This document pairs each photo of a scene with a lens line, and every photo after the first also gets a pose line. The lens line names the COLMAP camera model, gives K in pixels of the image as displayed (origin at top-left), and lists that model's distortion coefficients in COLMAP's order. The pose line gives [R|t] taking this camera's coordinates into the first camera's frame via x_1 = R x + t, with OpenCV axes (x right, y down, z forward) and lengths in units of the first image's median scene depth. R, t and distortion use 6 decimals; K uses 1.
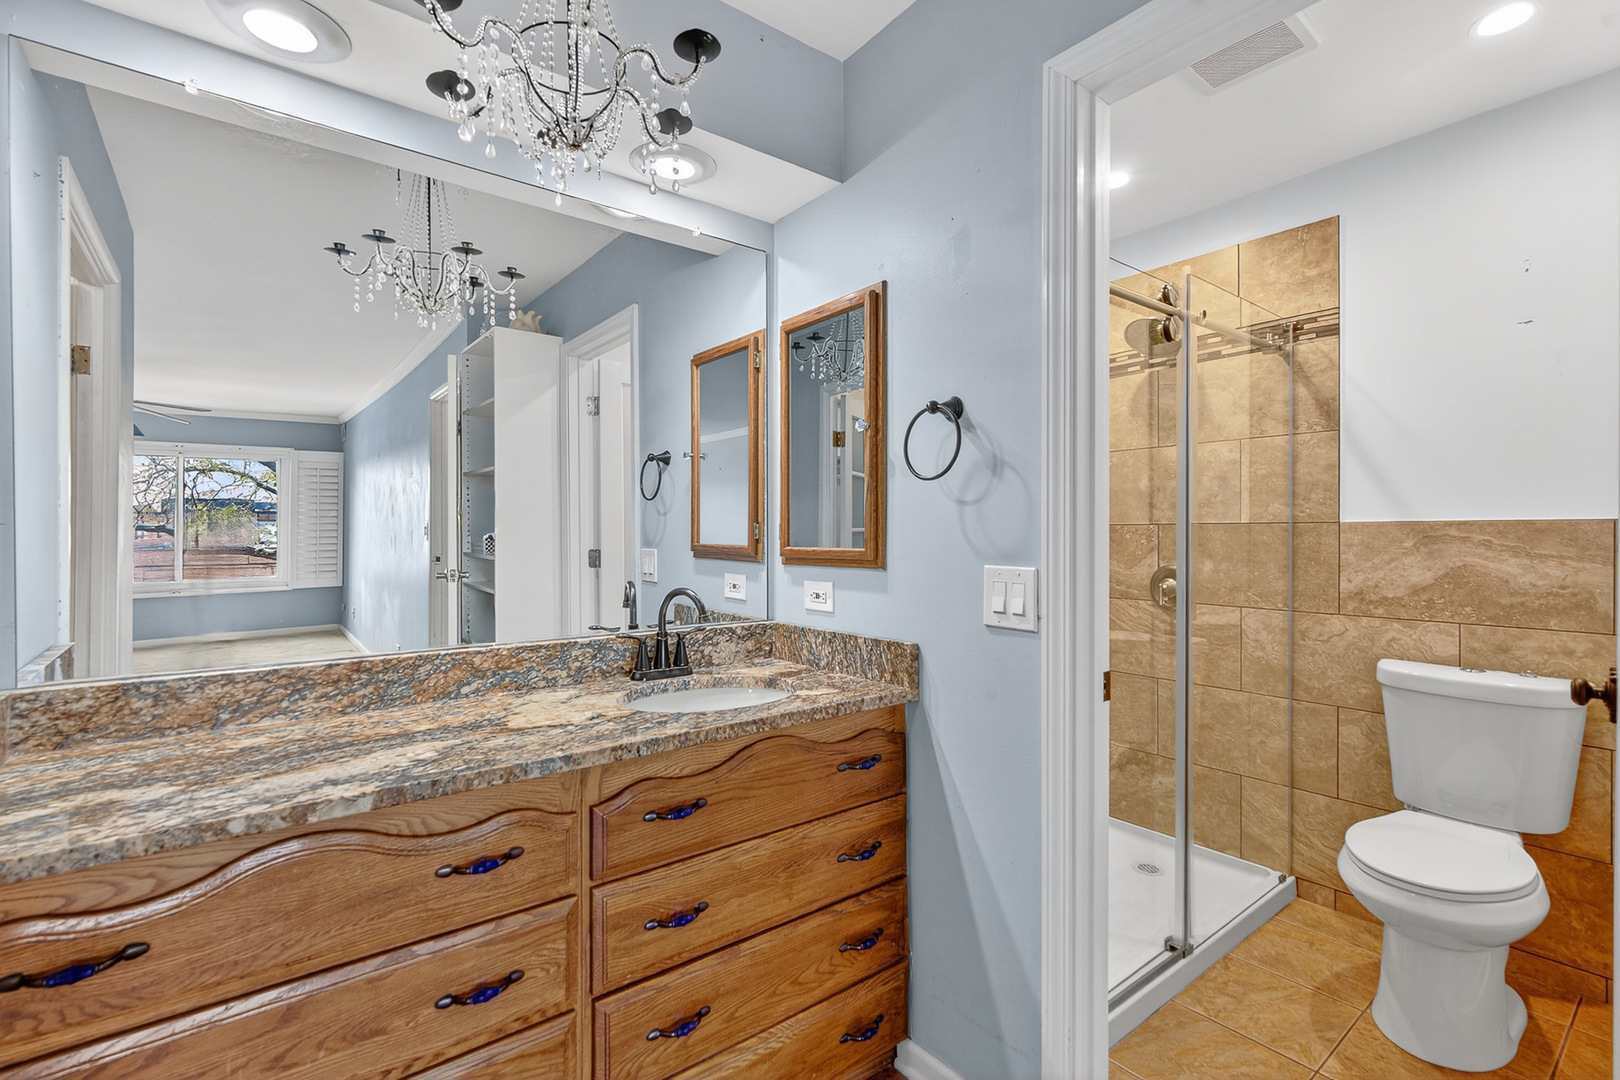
lens RADIAL K [[728.7, 0, 813.8], [0, 728.7, 549.5], [0, 0, 1]] dist [0.000558, 0.000576]
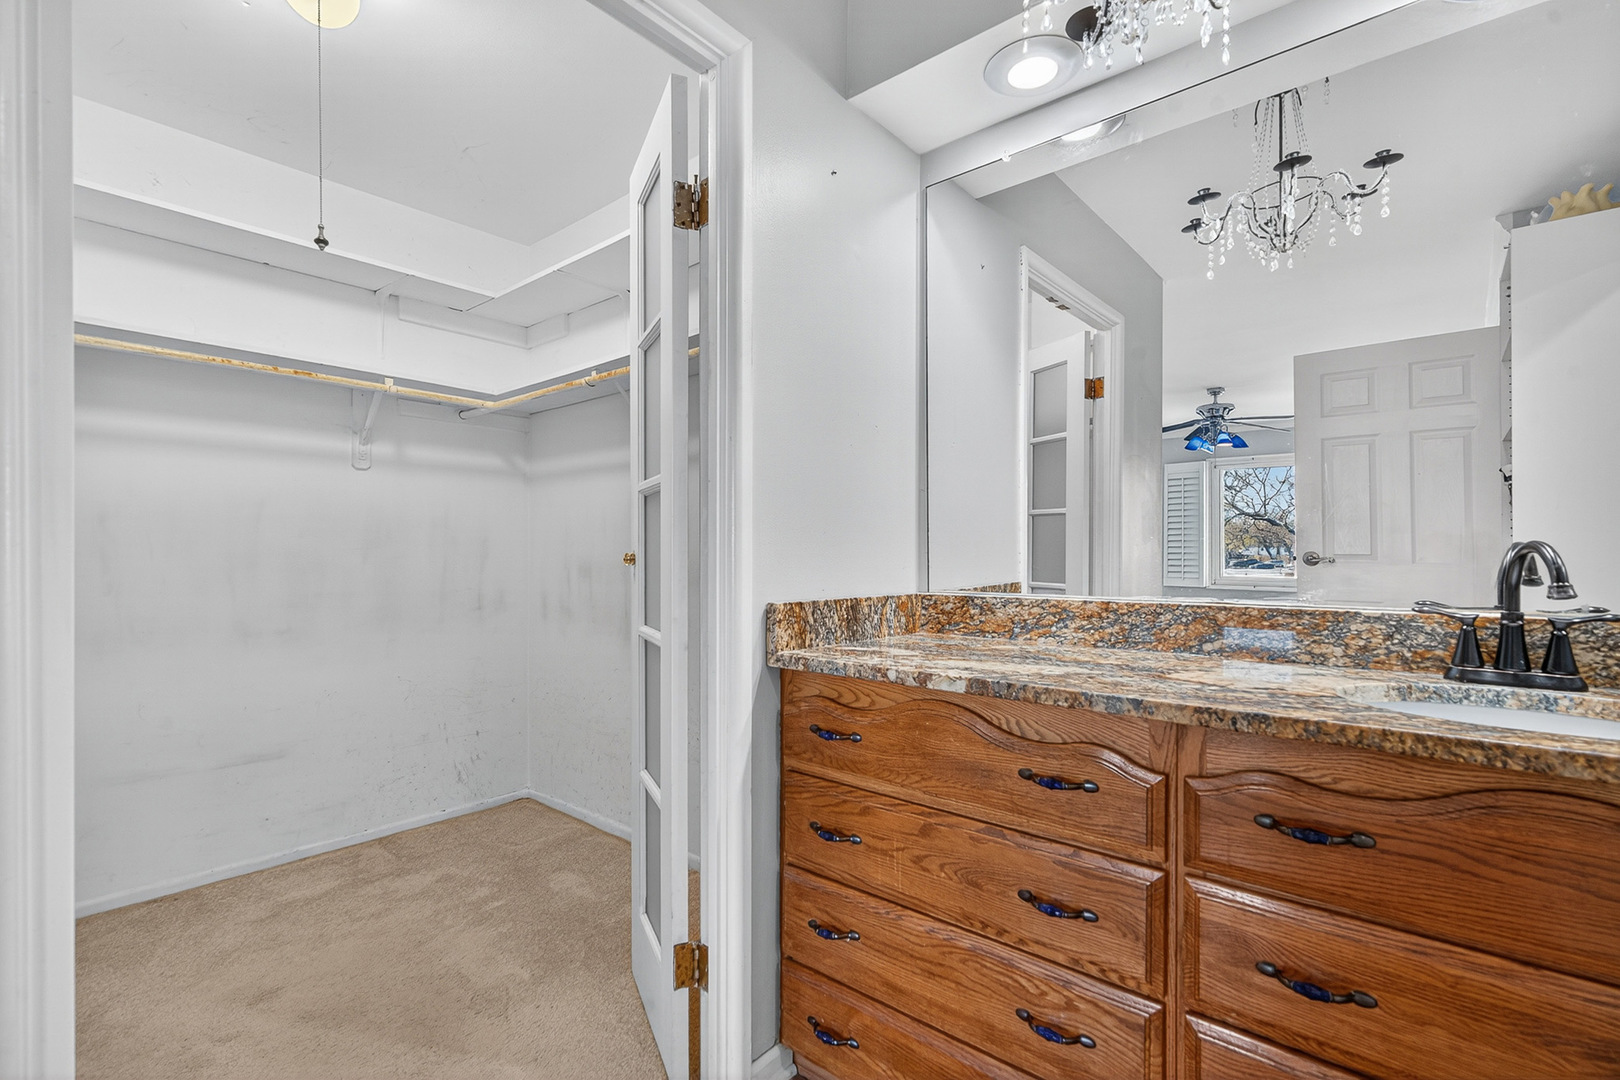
lens RADIAL K [[728.7, 0, 813.8], [0, 728.7, 549.5], [0, 0, 1]] dist [0.000558, 0.000576]
pose [[0.198910, -0.002813, -0.980014, 0.384105], [-0.017005, 0.999835, -0.006322, 0.094901], [0.979870, 0.017923, 0.198829, 0.367680]]
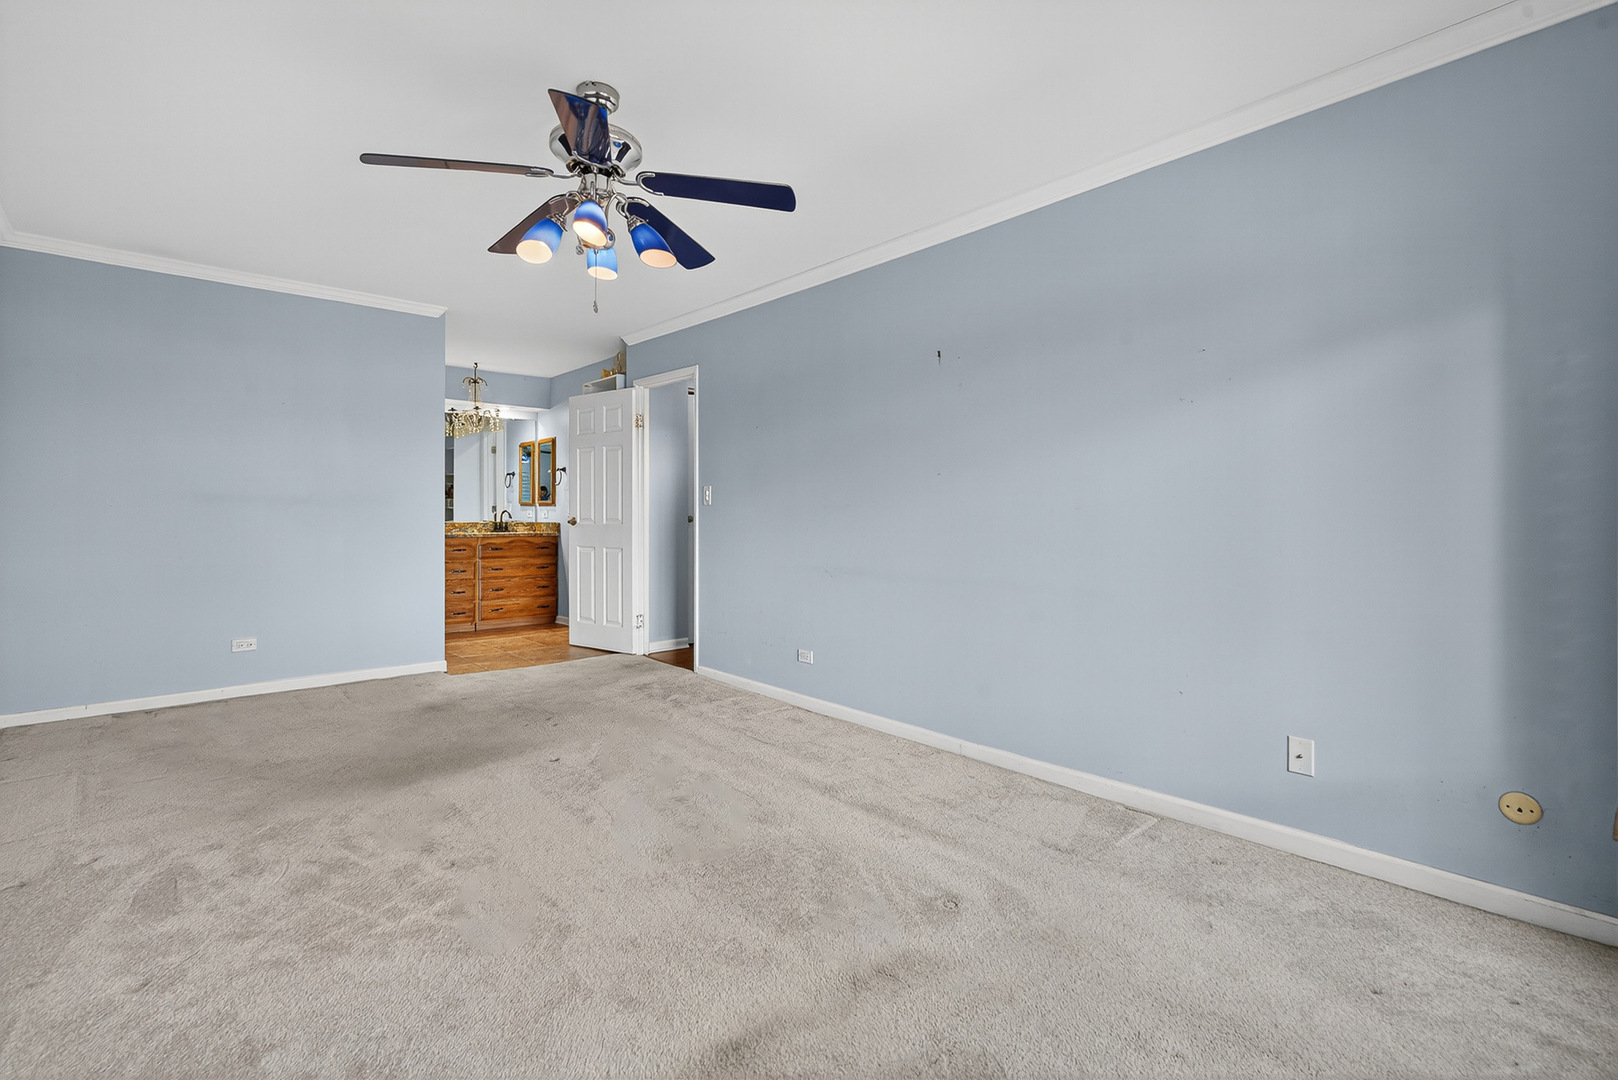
lens RADIAL K [[727.8, 0, 812.8], [0, 727.8, 549.5], [0, 0, 1]] dist [0.000558, 0.000576]
pose [[0.997387, 0.012065, 0.071223, 1.617346], [-0.013627, 0.999676, 0.021481, 0.211469], [-0.070941, -0.022395, 0.997229, -4.145585]]
